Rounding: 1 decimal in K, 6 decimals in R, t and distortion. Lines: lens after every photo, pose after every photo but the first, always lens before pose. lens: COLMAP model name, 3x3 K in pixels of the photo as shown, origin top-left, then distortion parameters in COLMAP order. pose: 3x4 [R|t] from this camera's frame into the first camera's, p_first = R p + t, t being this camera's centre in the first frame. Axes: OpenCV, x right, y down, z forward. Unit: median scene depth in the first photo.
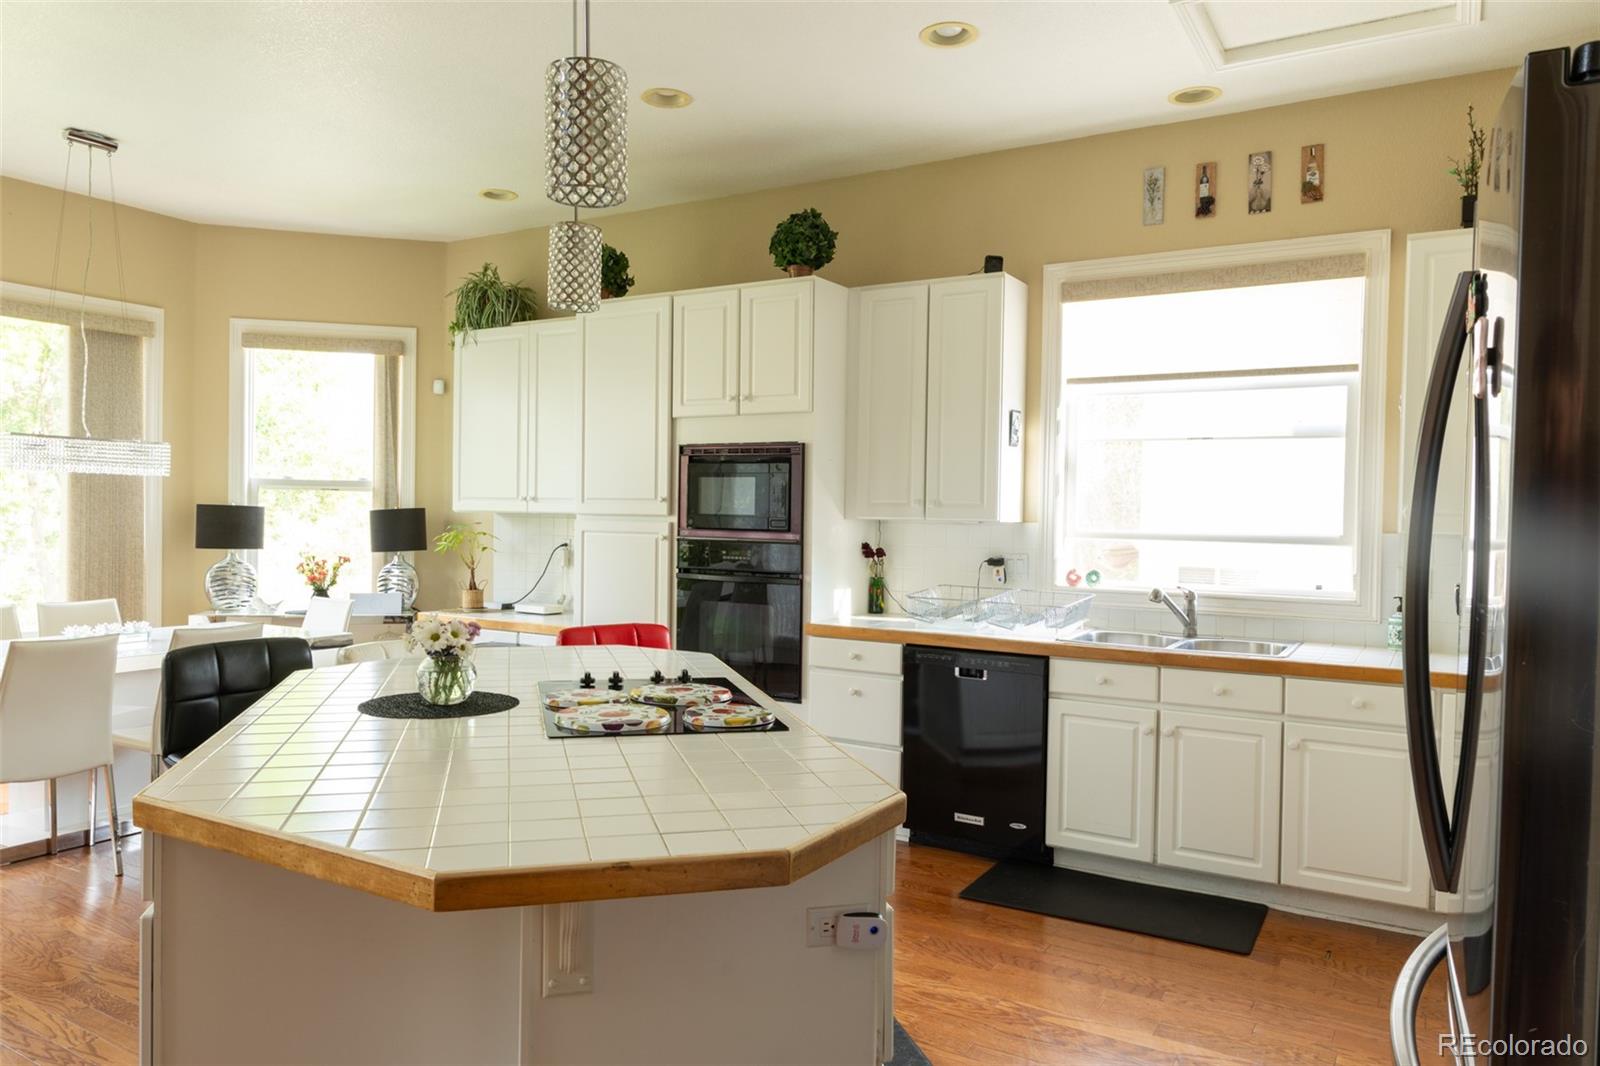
lens RADIAL K [[1091.8, 0, 801.2], [0, 1091.8, 539.7], [0, 0, 1]] dist [-0.001223, -0.002271]
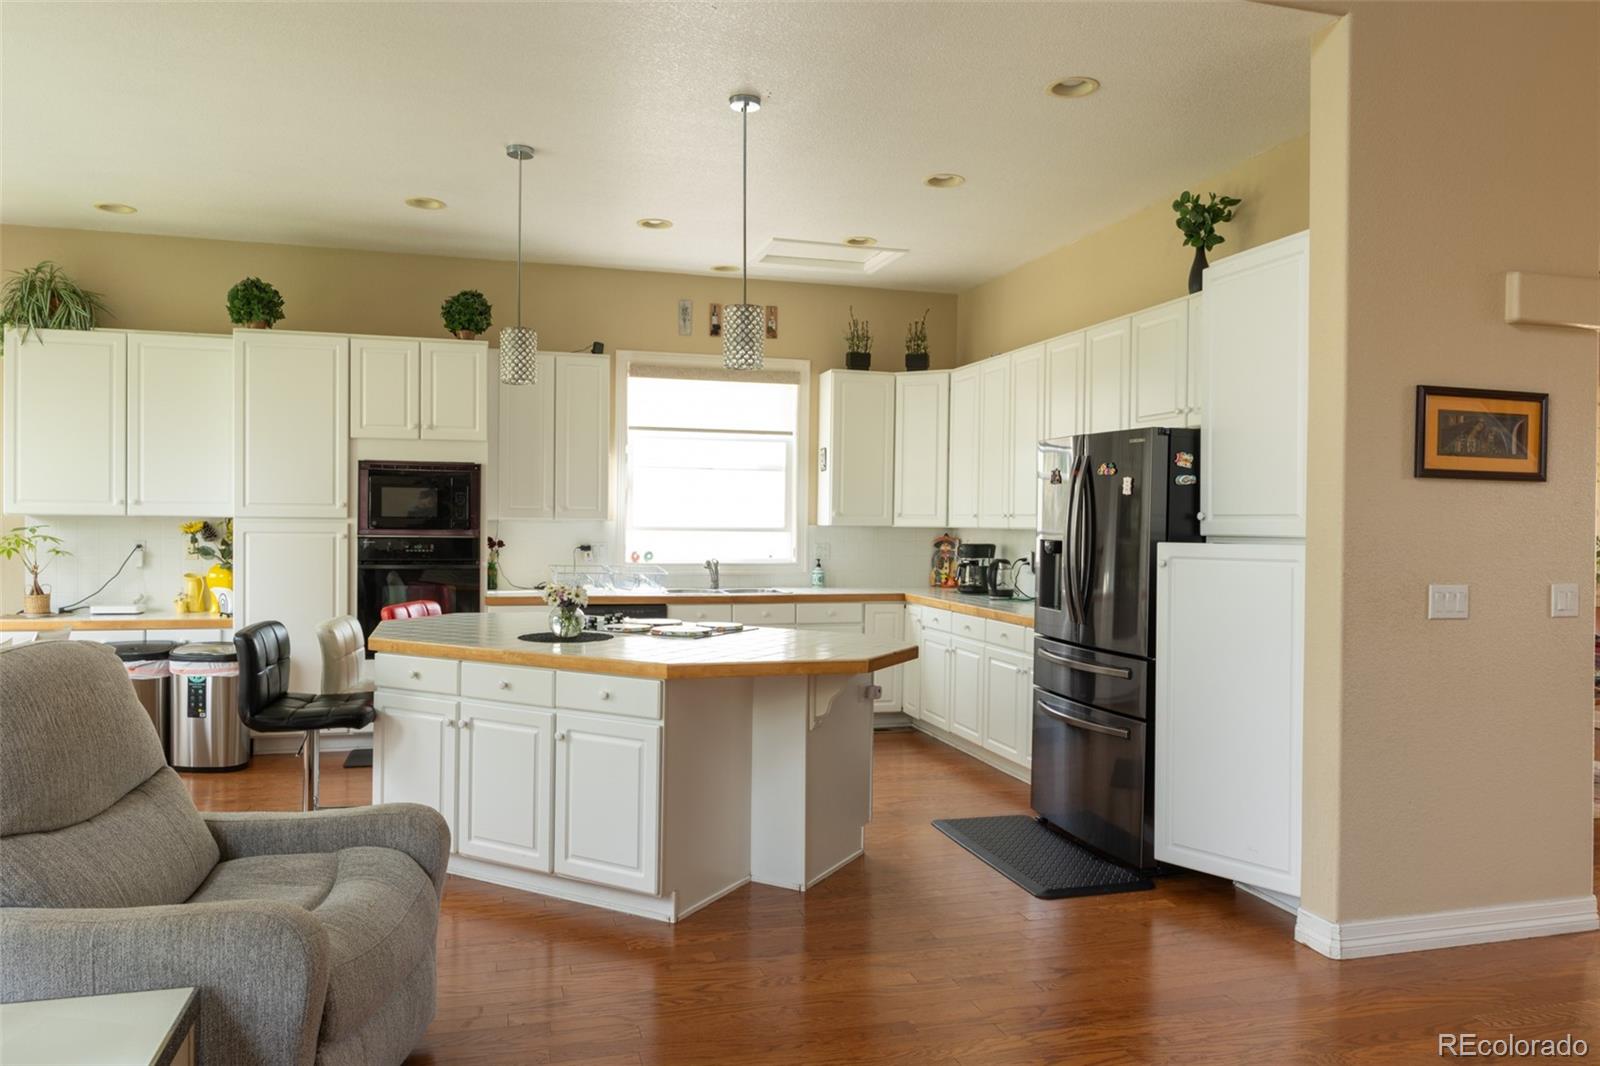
lens RADIAL K [[1091.8, 0, 801.2], [0, 1091.8, 539.7], [0, 0, 1]] dist [-0.001223, -0.002271]
pose [[0.680409, -0.023168, 0.732466, -0.713772], [0.017352, 0.999729, 0.015503, -0.008587], [-0.732627, 0.002161, 0.680627, -0.212406]]
